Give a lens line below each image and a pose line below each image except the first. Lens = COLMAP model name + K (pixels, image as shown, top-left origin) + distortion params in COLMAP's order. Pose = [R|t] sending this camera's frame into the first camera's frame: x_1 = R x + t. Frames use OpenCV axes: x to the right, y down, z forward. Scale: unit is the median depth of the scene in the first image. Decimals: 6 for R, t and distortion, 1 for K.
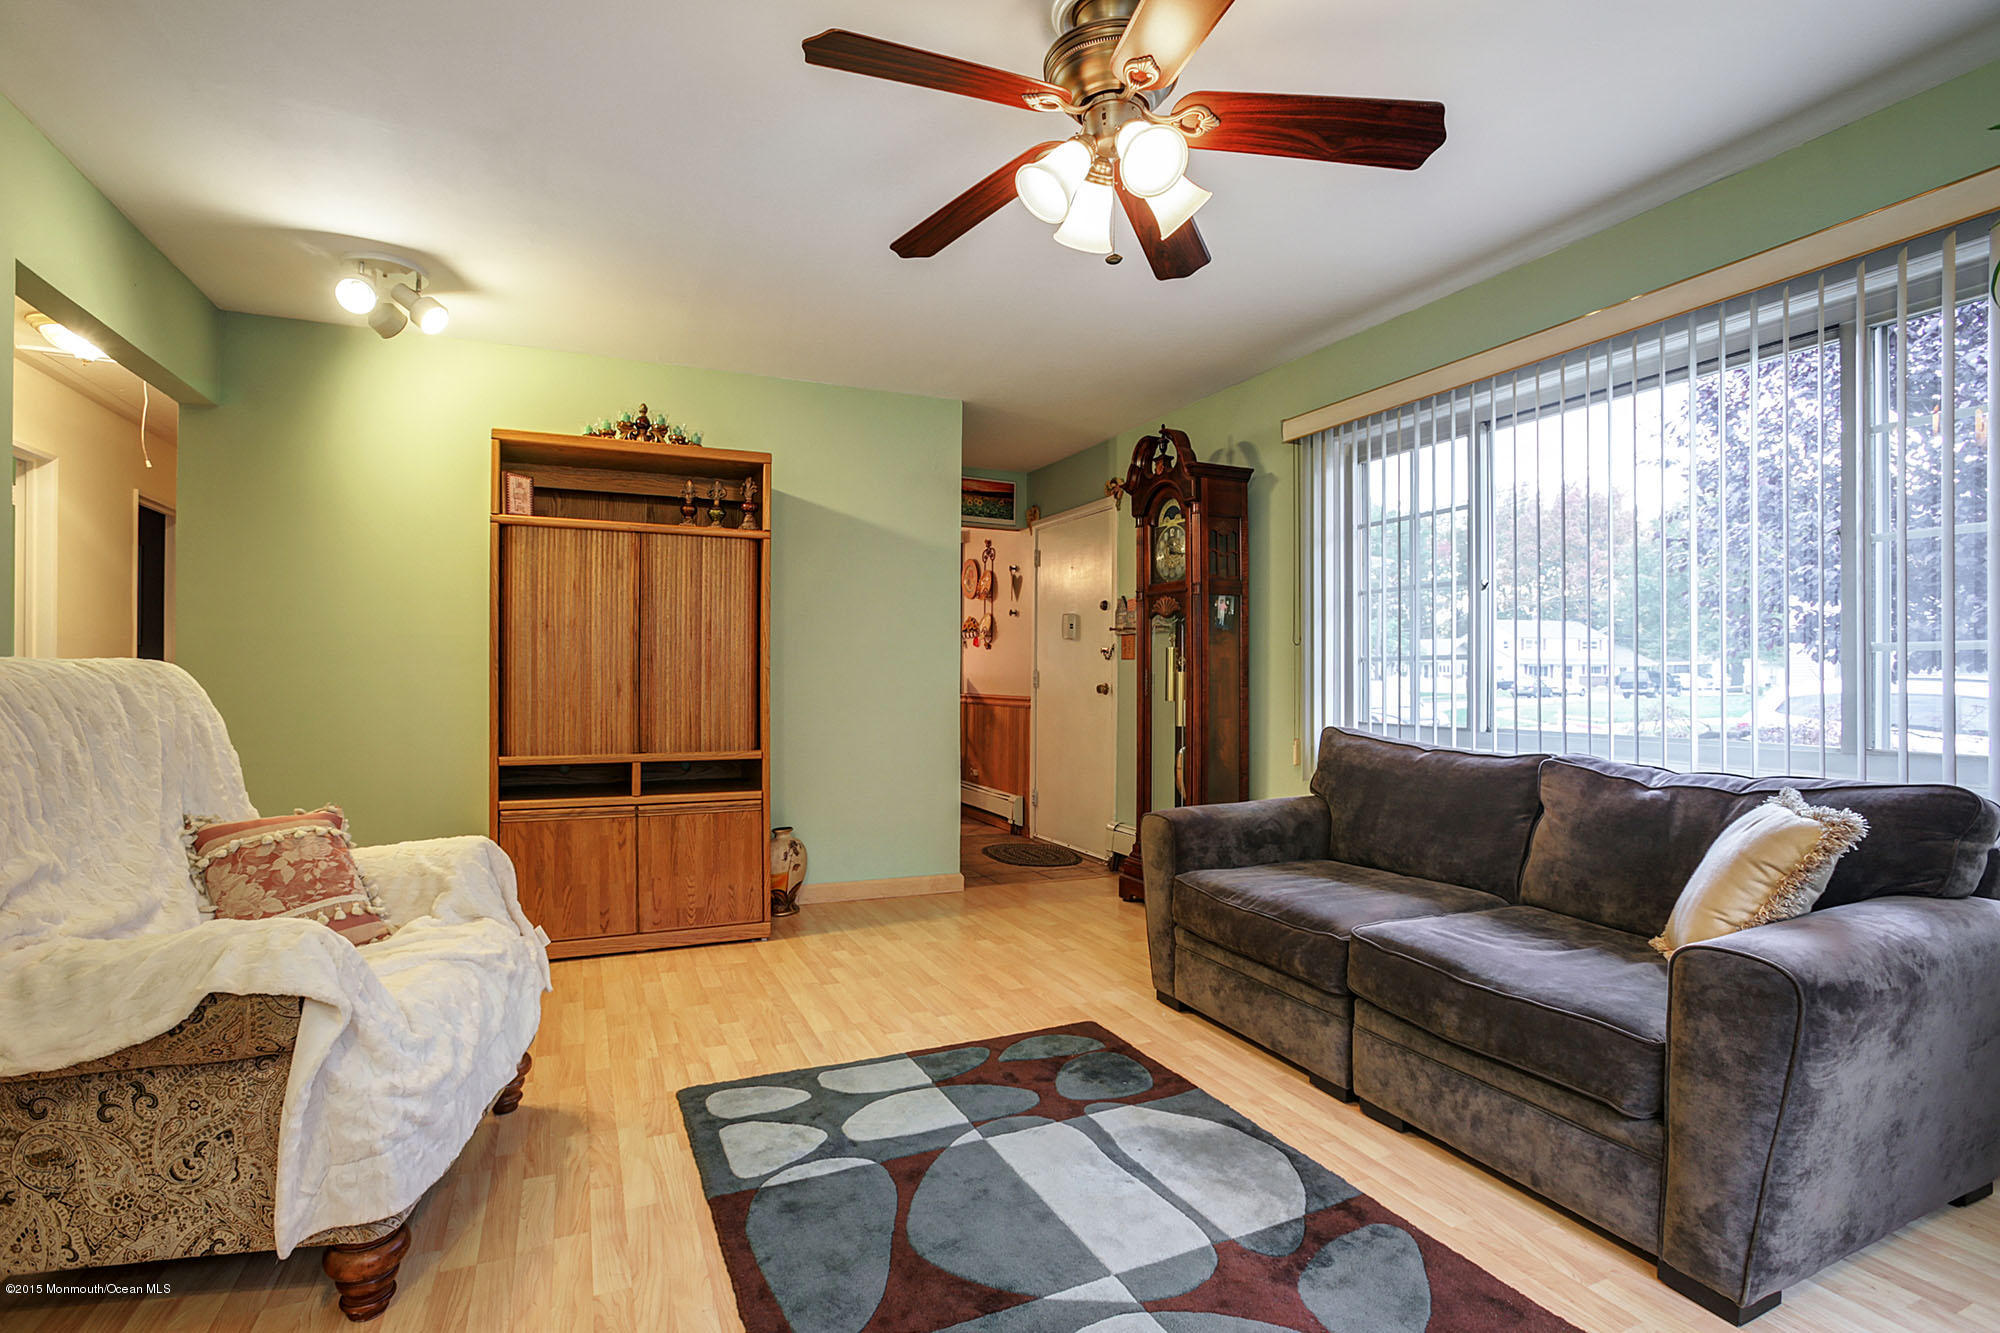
lens RADIAL K [[917.9, 0, 988.3], [0, 917.9, 678.2], [0, 0, 1]] dist [-0.036561, 0.001626]
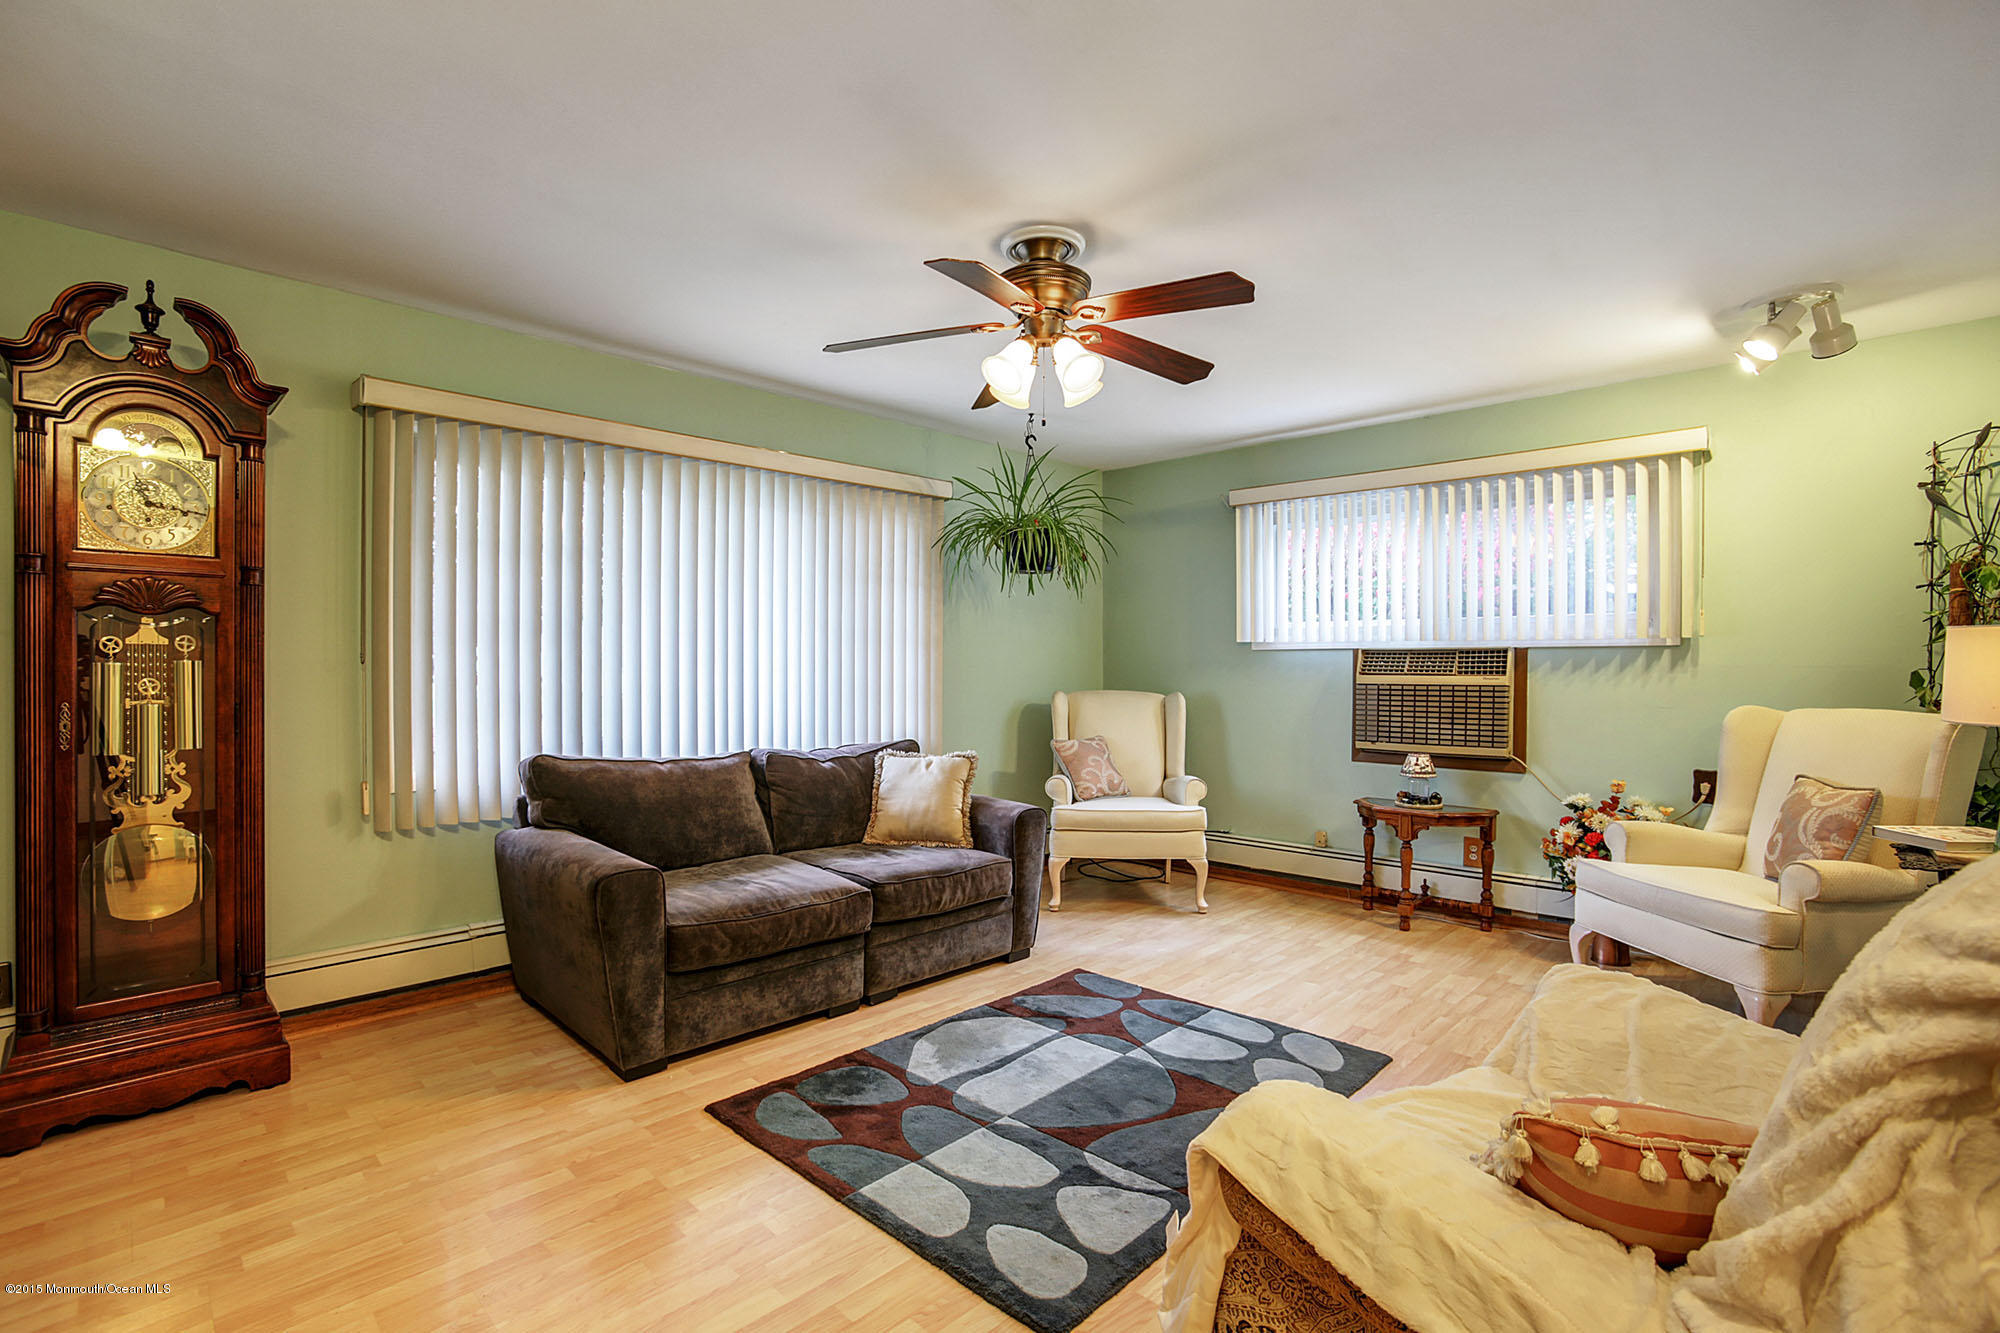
lens RADIAL K [[917.9, 0, 991.7], [0, 917.9, 664.9], [0, 0, 1]] dist [-0.036561, 0.001626]
pose [[-0.355299, -0.008455, 0.934715, -1.024800], [-0.006952, 0.999955, 0.006403, -0.073123], [-0.934727, -0.004224, -0.355342, 1.361435]]
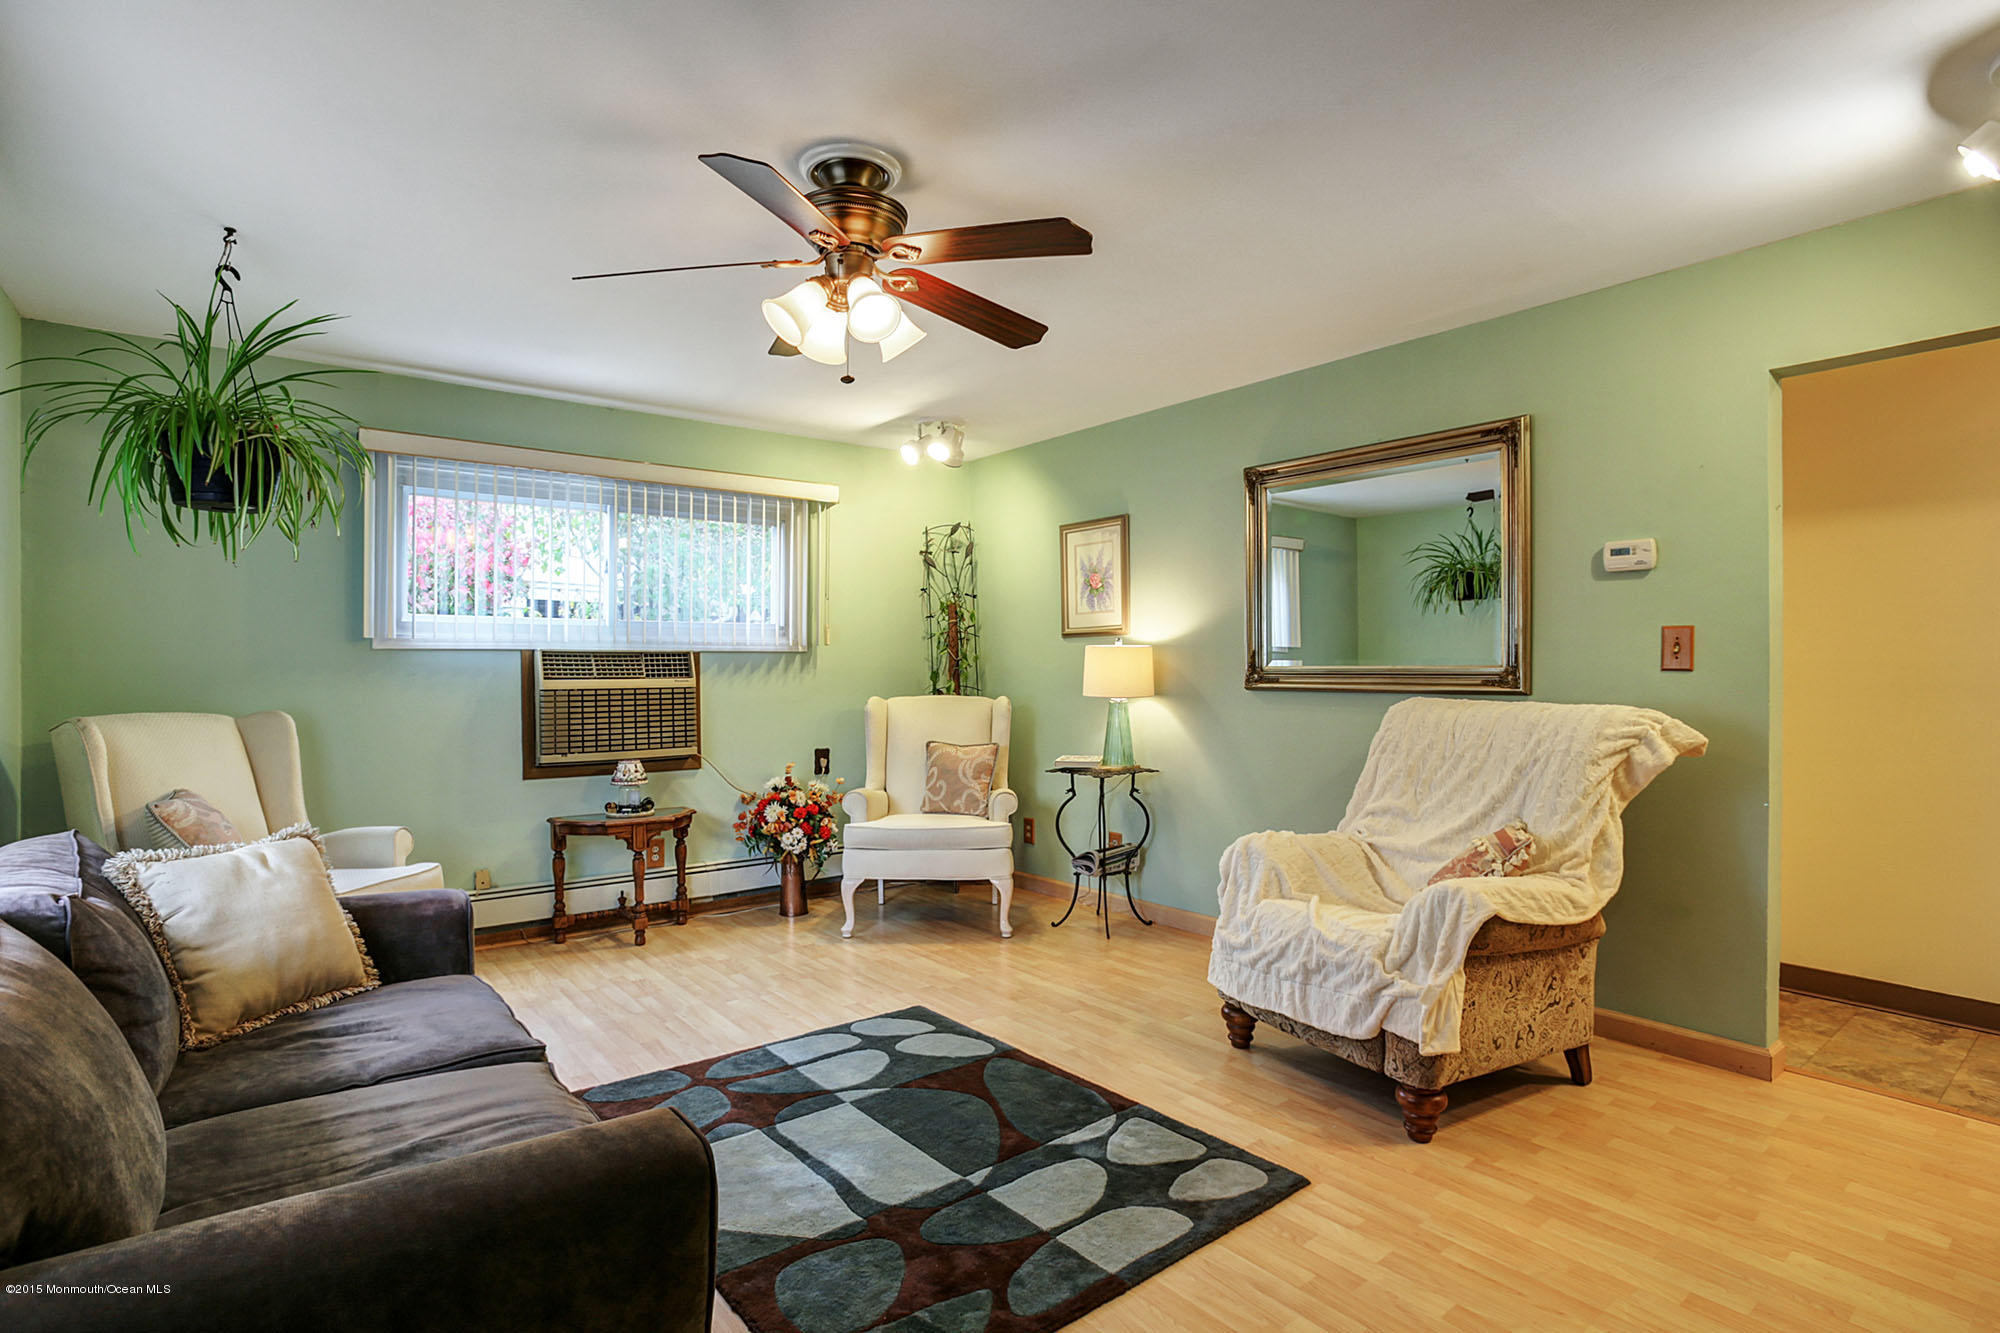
lens RADIAL K [[1008.6, 0, 1009.9], [0, 1008.6, 663.4], [0, 0, 1]] dist [-0.036319, 0.000294]
pose [[-0.970402, -0.008079, -0.241358, 0.211705], [-0.006187, 0.999944, -0.008598, -0.063439], [0.241414, -0.006850, -0.970398, 2.009488]]
